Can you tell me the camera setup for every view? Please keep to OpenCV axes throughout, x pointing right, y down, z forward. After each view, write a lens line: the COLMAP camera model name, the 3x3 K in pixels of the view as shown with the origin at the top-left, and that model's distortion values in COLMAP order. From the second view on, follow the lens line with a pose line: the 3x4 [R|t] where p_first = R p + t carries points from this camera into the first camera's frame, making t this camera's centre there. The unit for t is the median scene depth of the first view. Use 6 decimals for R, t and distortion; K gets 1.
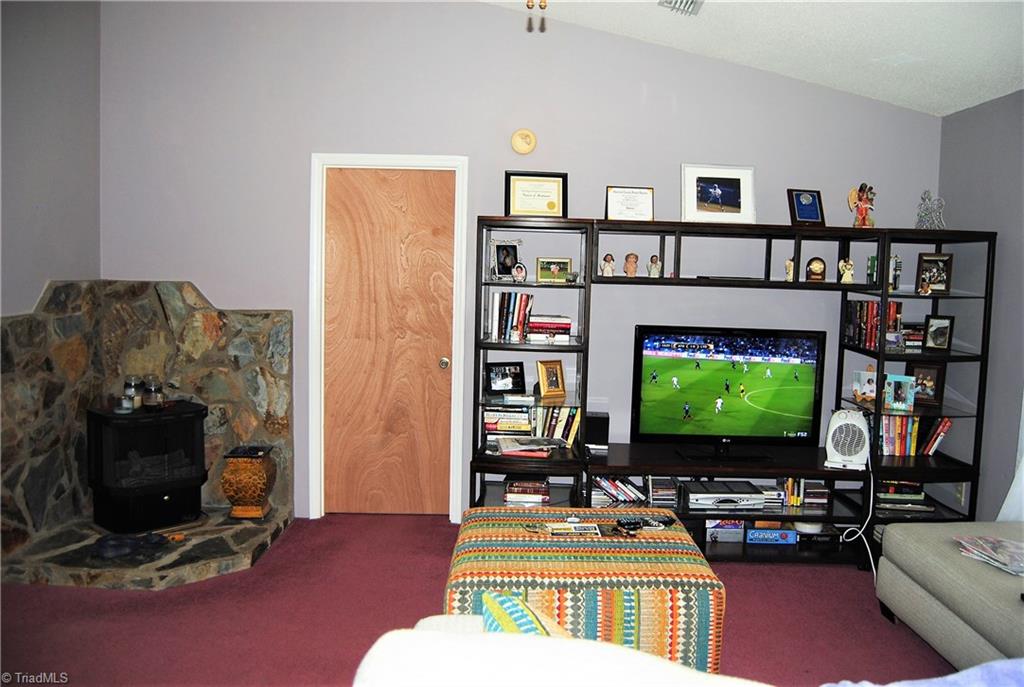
lens RADIAL K [[817.5, 0, 511.8], [0, 817.5, 342.4], [0, 0, 1]] dist [-0.088925, 0.014218]
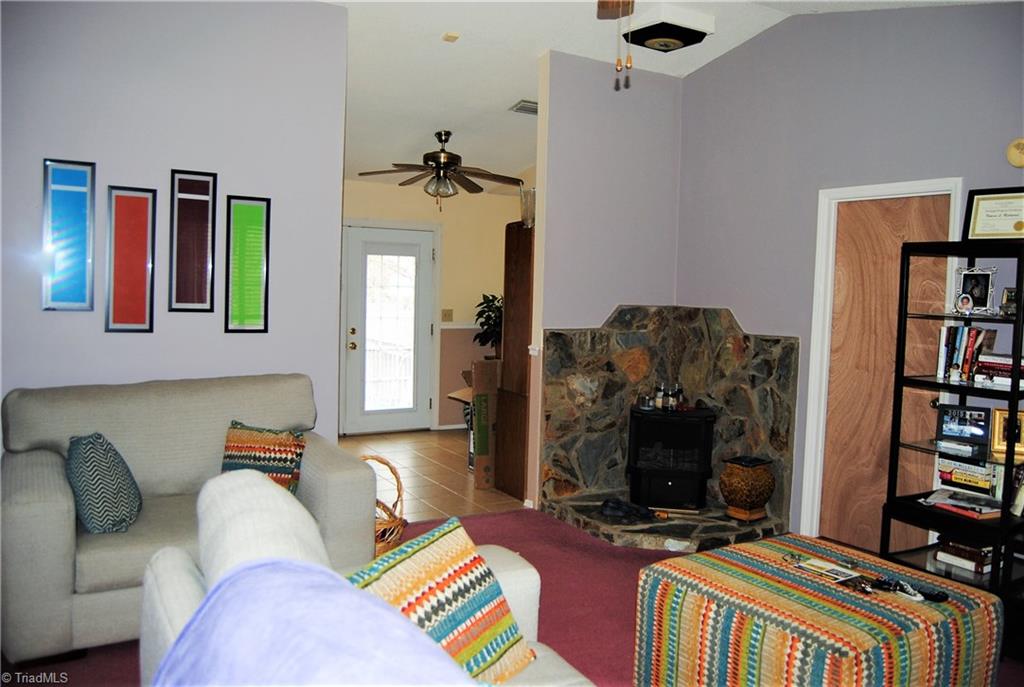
lens RADIAL K [[817.5, 0, 511.6], [0, 817.5, 342.1], [0, 0, 1]] dist [-0.088925, 0.014218]
pose [[0.510552, 0.048904, -0.858455, 0.490802], [-0.091148, 0.995834, 0.002522, -0.001804], [0.855002, 0.076959, 0.512883, 0.139704]]
